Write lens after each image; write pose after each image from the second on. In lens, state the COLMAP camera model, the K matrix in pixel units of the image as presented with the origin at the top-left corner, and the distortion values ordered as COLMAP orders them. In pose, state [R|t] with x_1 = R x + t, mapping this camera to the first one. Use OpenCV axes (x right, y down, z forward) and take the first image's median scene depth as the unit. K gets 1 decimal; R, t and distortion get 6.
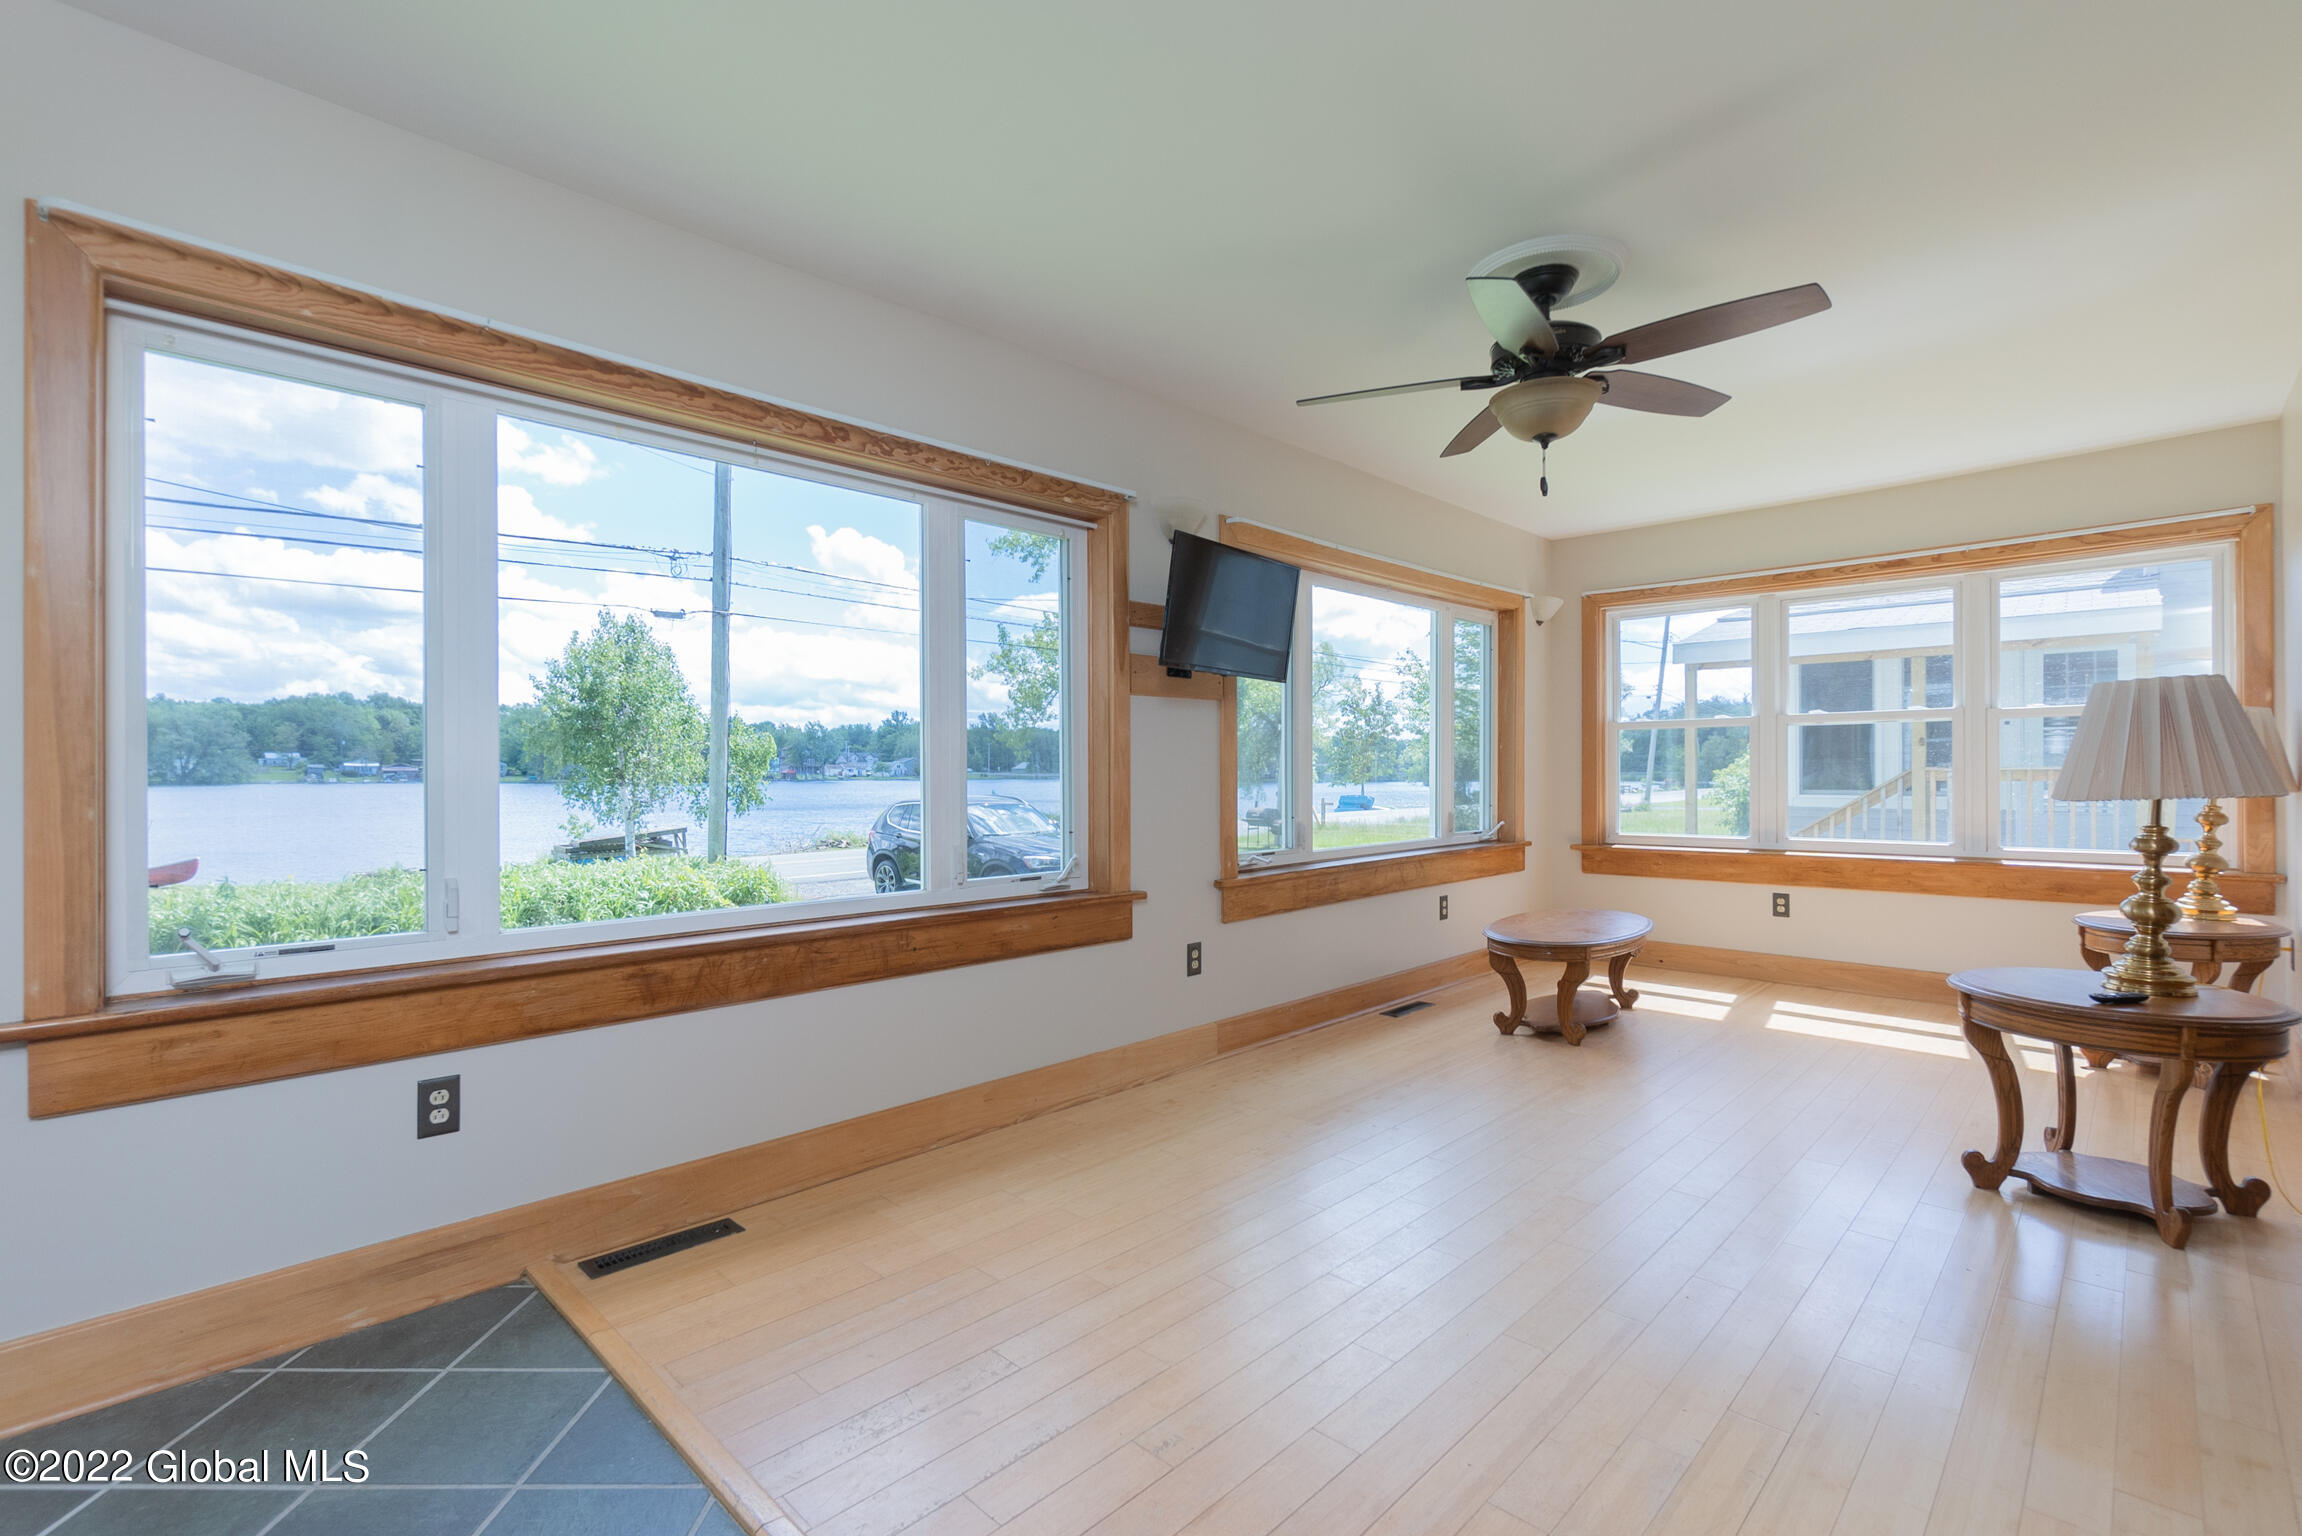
lens RADIAL K [[1041.5, 0, 1155.2], [0, 1041.5, 770.2], [0, 0, 1]] dist [0.000129, -0.000063]
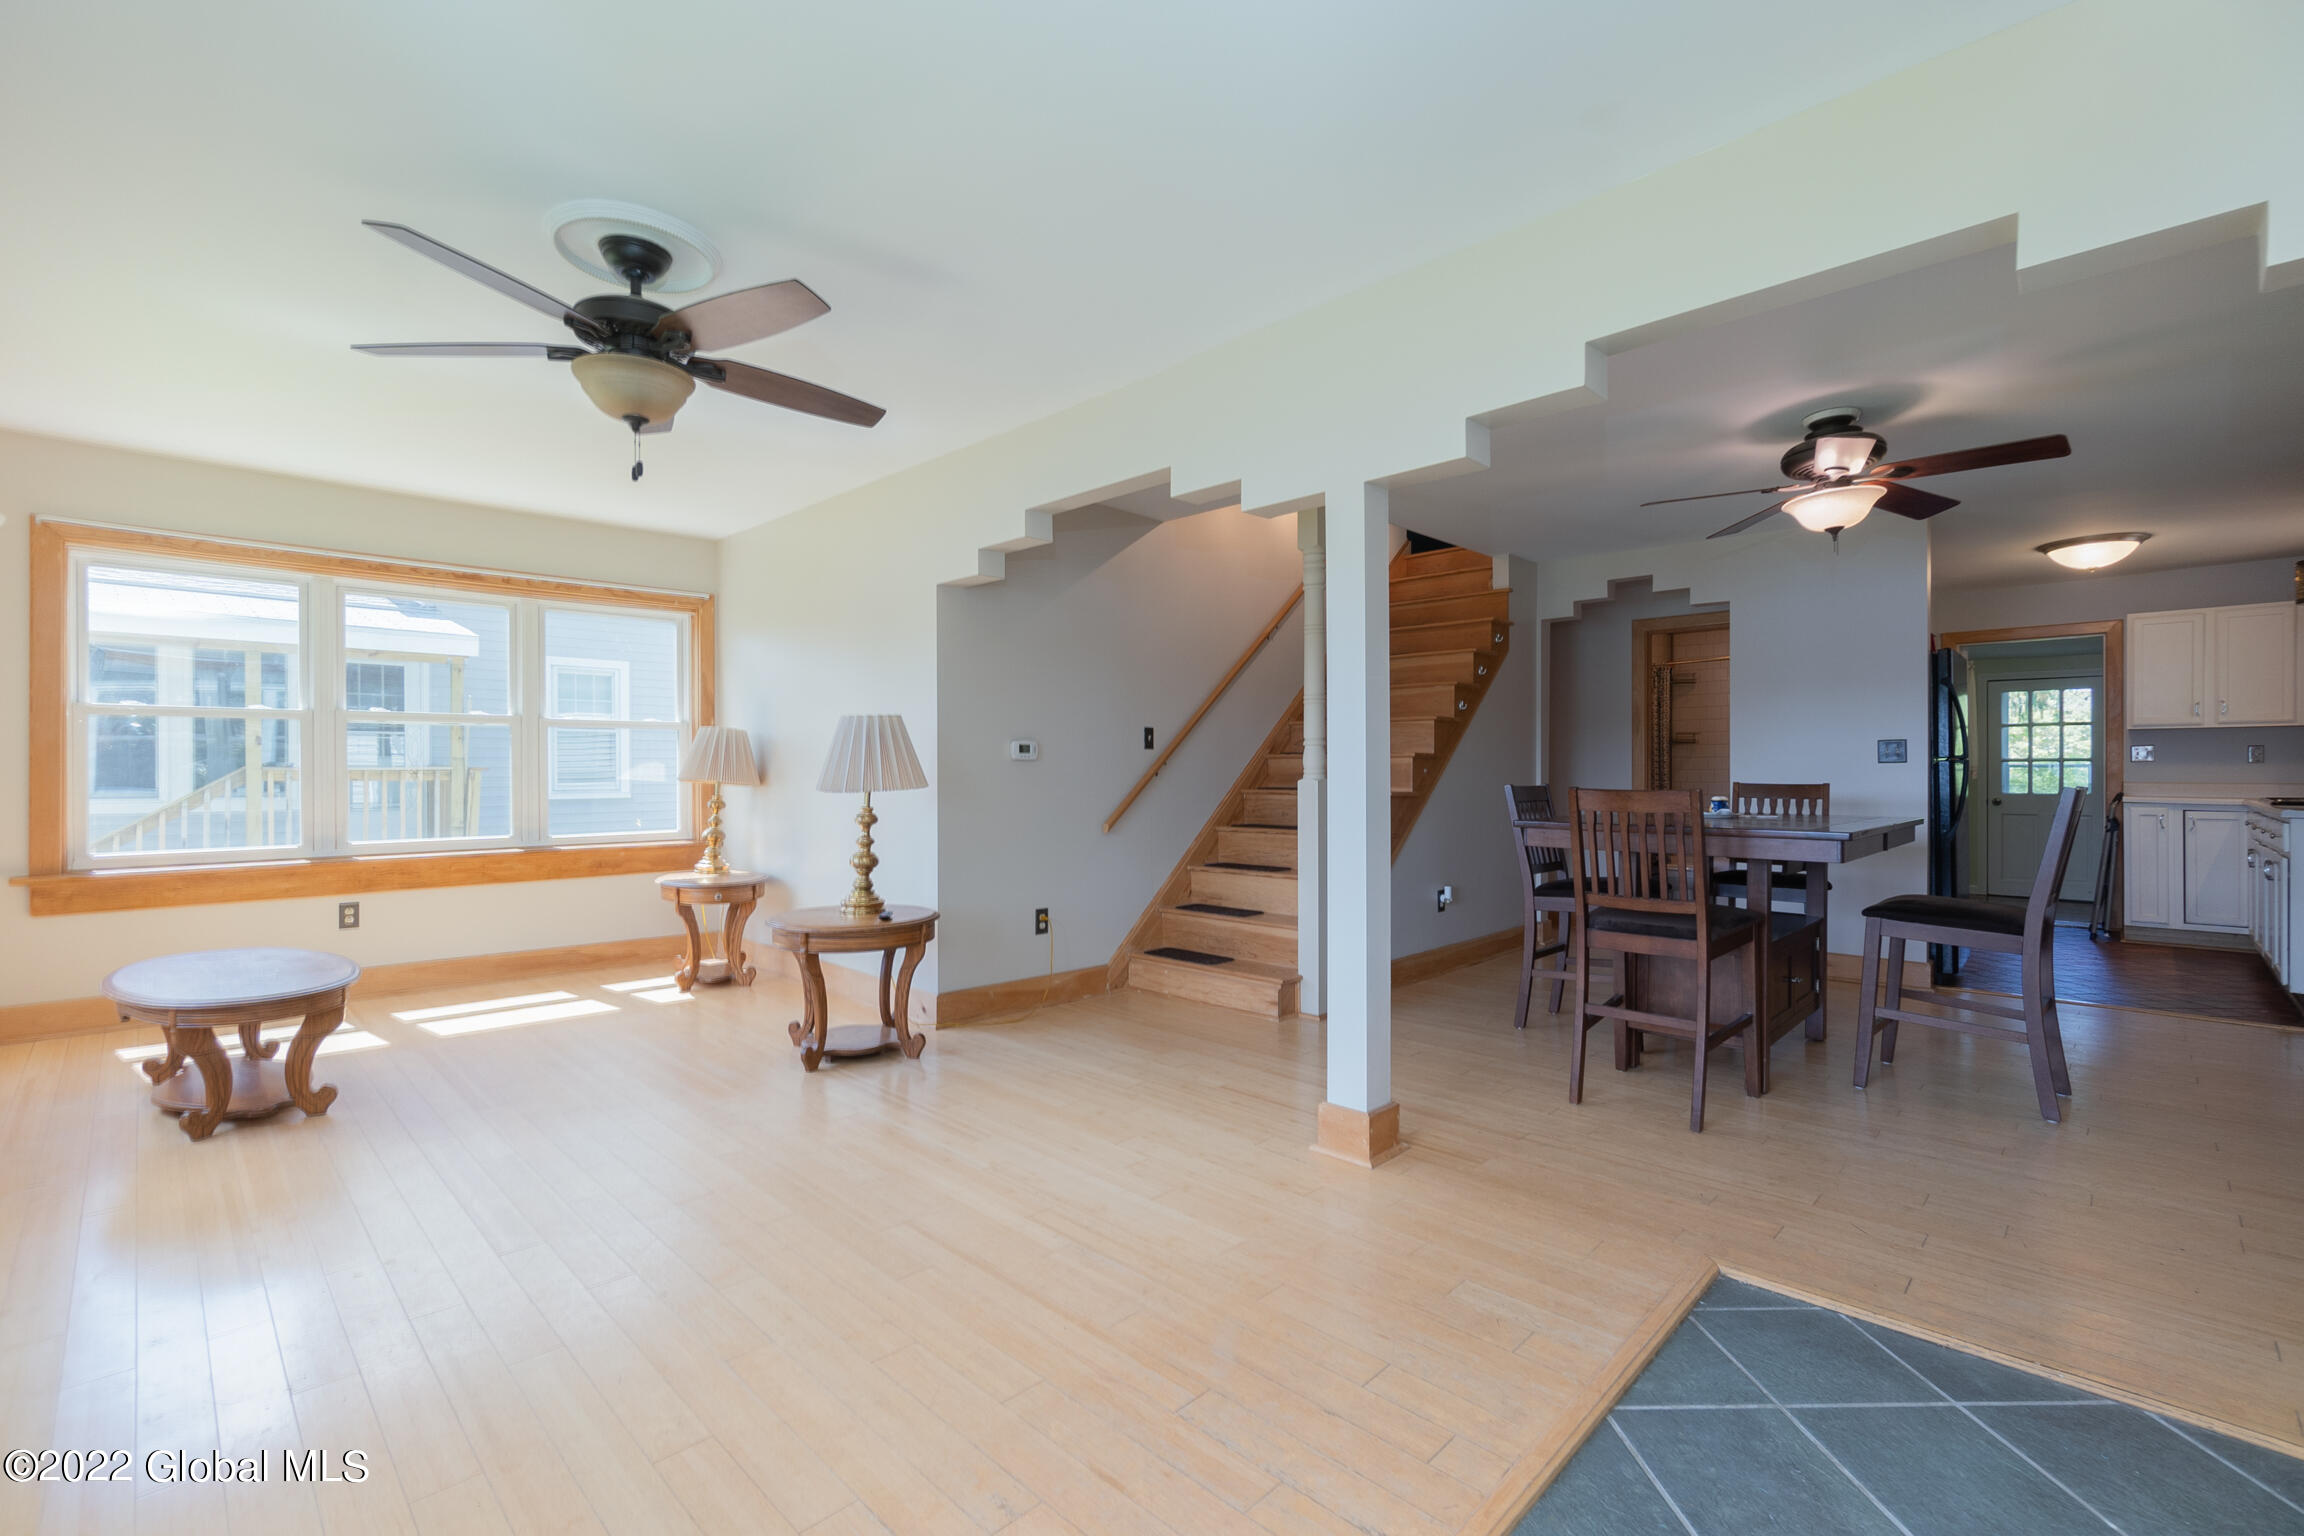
lens RADIAL K [[1008.3, 0, 1142.2], [0, 1008.3, 769.0], [0, 0, 1]] dist [-0.004167, 0.000189]
pose [[0.001117, 0.004647, 0.999989, -0.362294], [-0.003457, 0.999983, -0.004643, 0.000290], [-0.999993, -0.003452, 0.001133, 0.359344]]
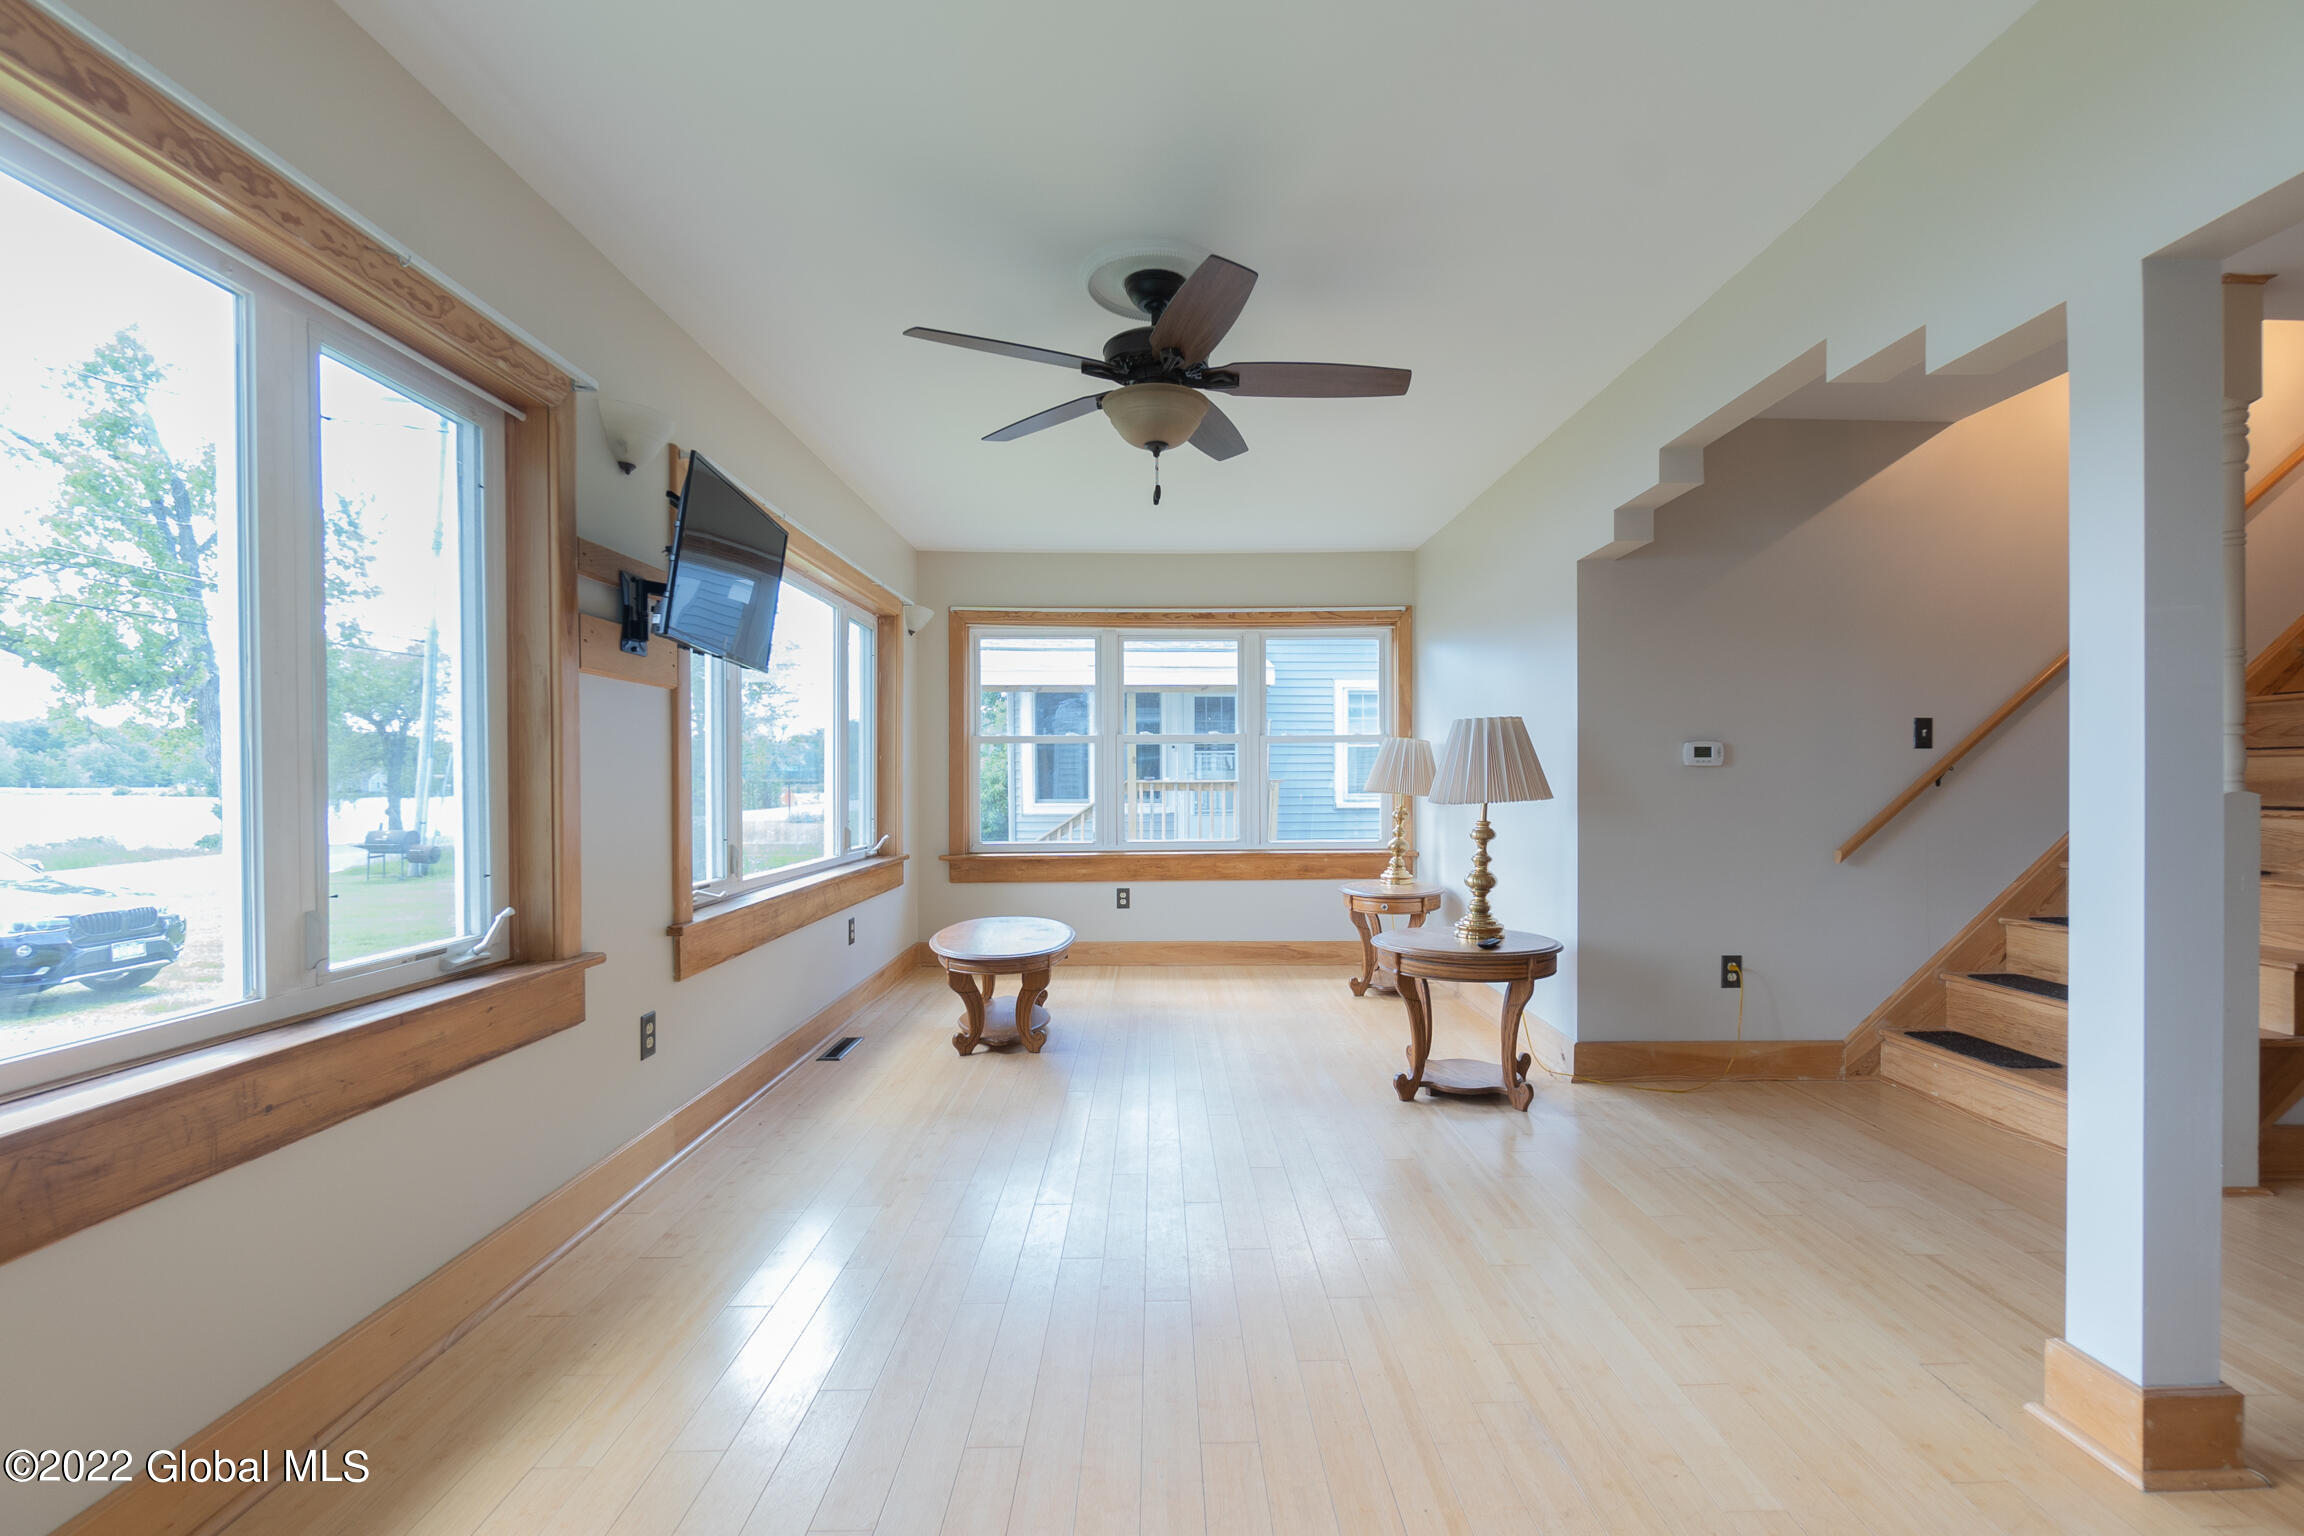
lens RADIAL K [[1013.3, 0, 1191.5], [0, 1013.3, 793.4], [0, 0, 1]] dist [-0.001093, 0.000721]
pose [[0.687256, -0.006528, 0.726386, -0.204762], [-0.001154, 0.999949, 0.010078, 0.000975], [-0.726414, -0.007764, 0.687213, 0.207706]]
